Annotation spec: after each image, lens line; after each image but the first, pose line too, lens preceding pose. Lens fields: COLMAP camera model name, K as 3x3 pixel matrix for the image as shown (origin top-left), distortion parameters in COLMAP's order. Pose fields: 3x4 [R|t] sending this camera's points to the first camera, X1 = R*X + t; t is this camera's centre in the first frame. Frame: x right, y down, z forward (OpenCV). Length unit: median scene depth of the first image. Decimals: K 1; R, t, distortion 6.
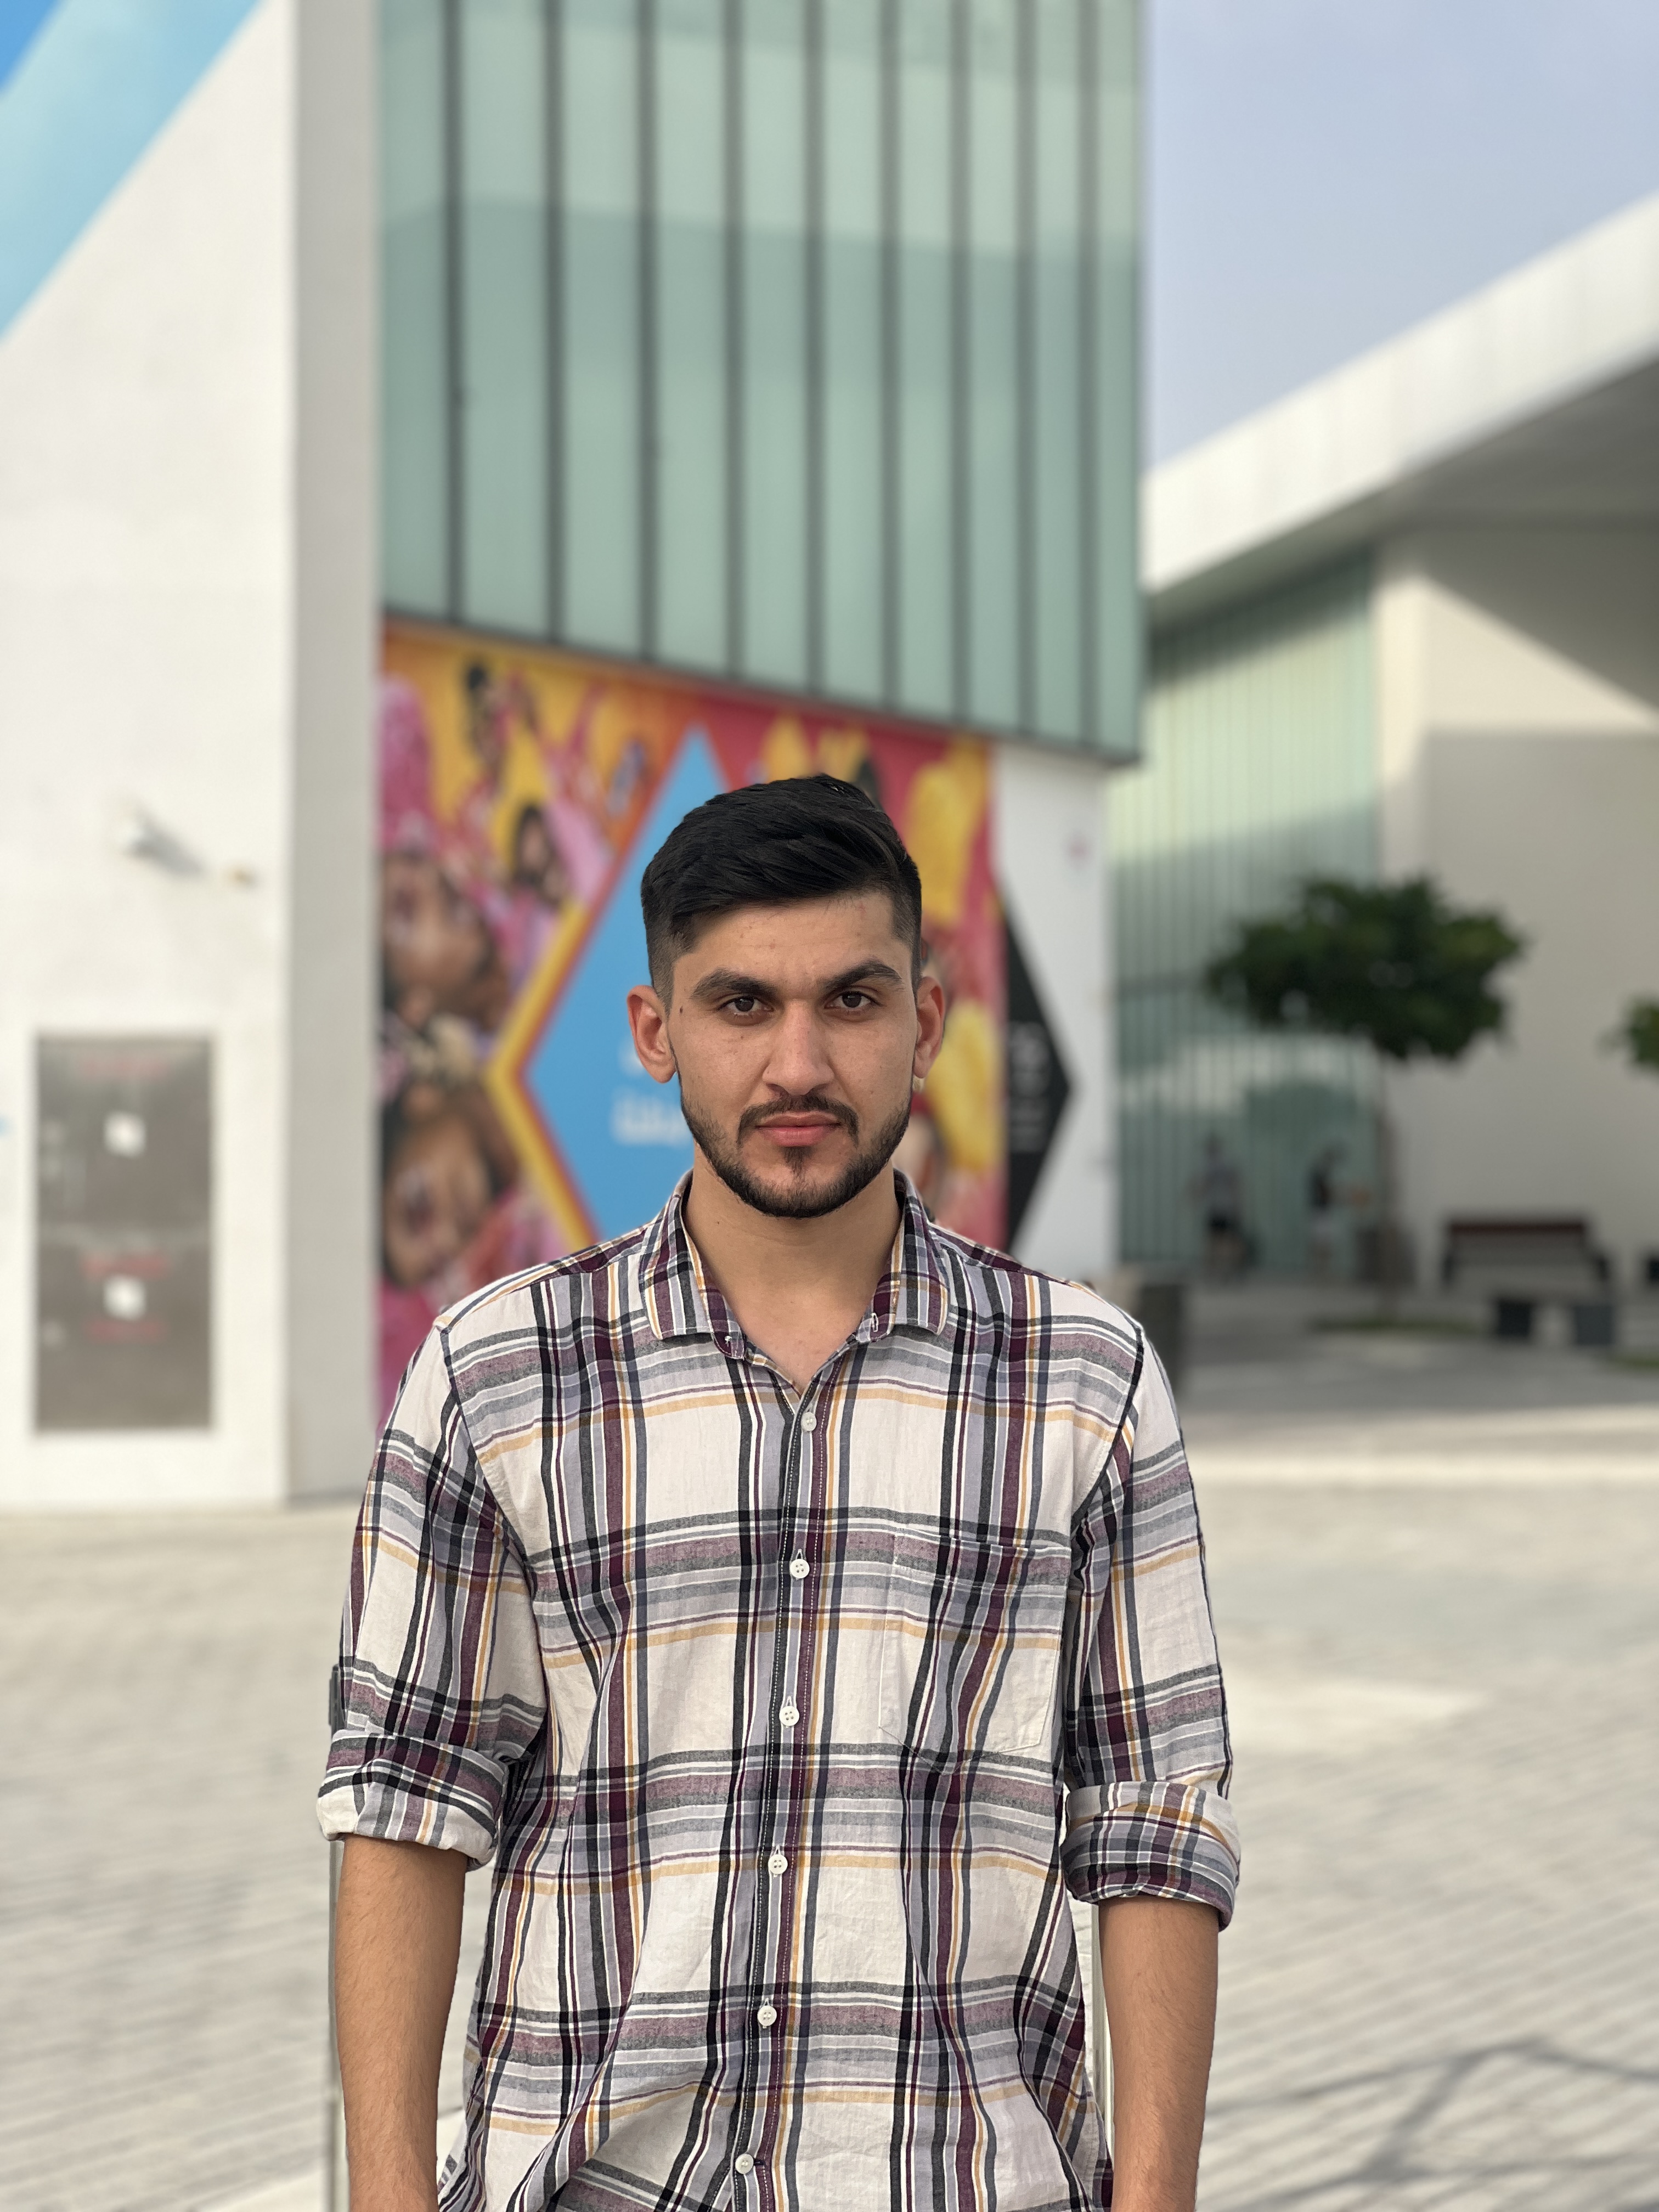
lens RADIAL K [[5022.5, 0, 829.5], [0, 5022.5, 1106.0], [0, 0, 1]] dist [-0.279973, 0.367950]
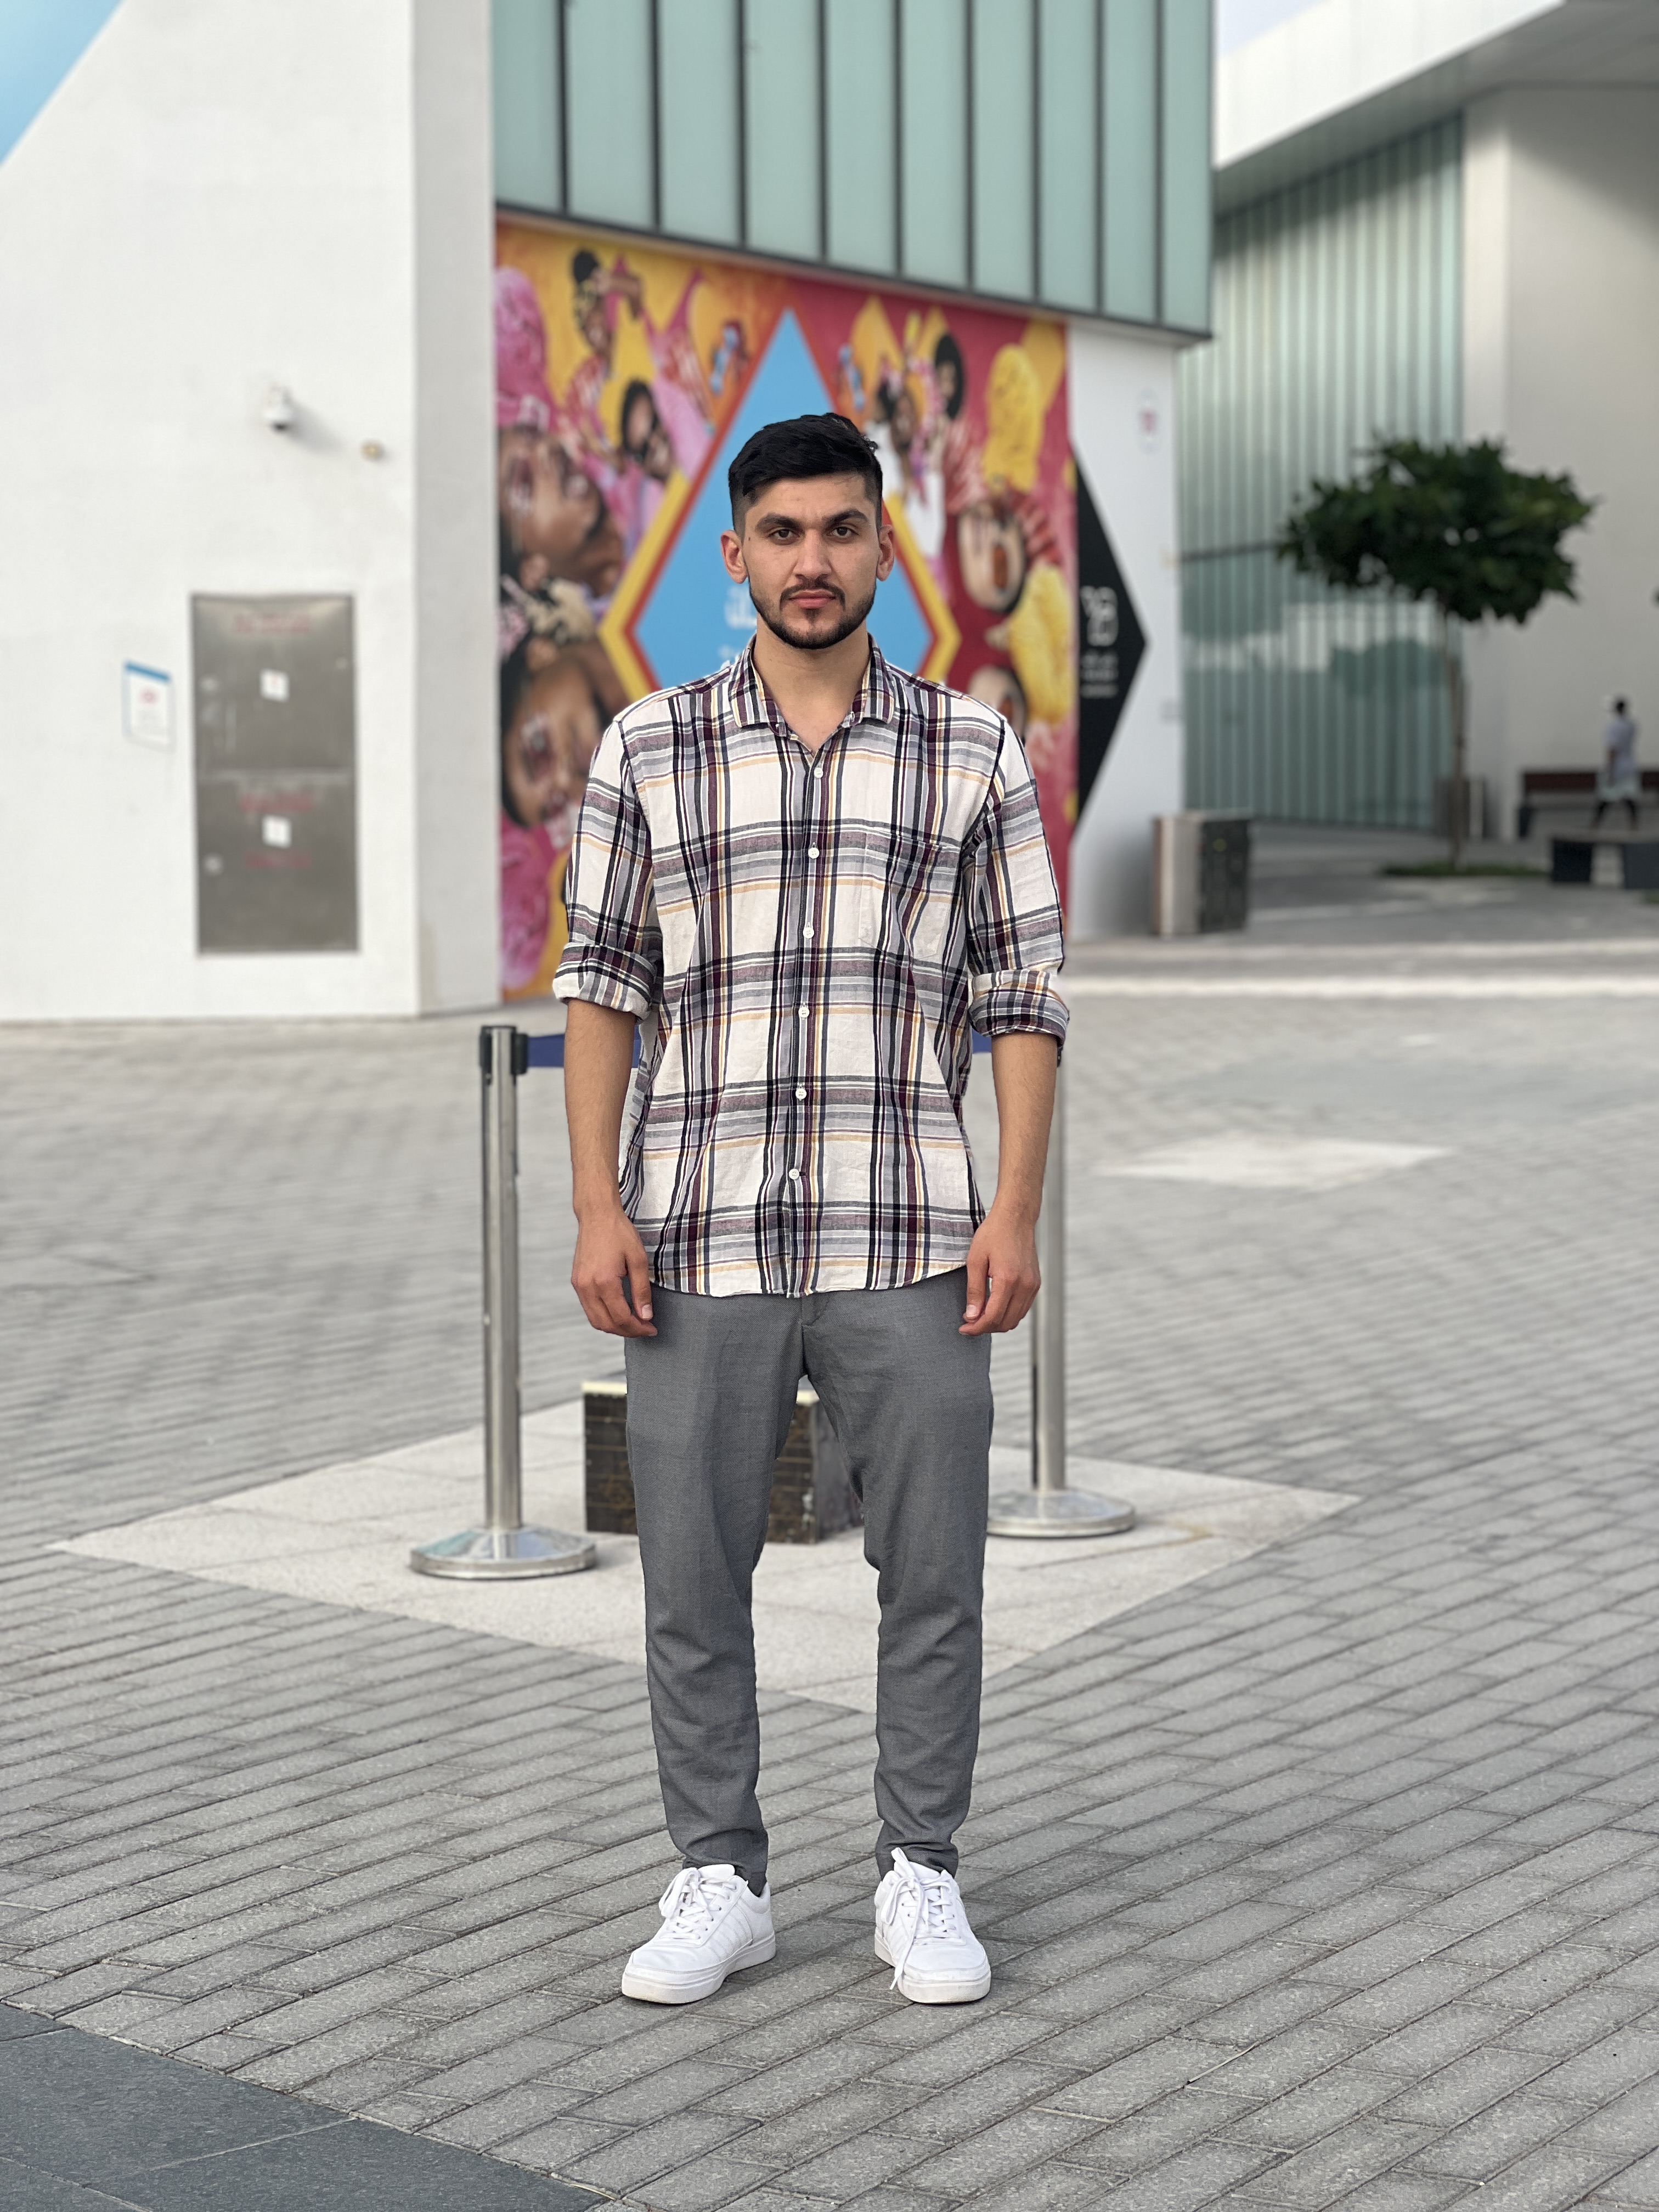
lens RADIAL K [[5022.5, 0, 829.5], [0, 5022.5, 1106.0], [0, 0, 1]] dist [-0.279973, 0.367950]
pose [[0.999787, -0.002931, -0.020427, 0.005480], [0.004685, 0.996255, 0.086338, 0.003878], [0.020097, -0.086416, 0.996056, -0.125381]]
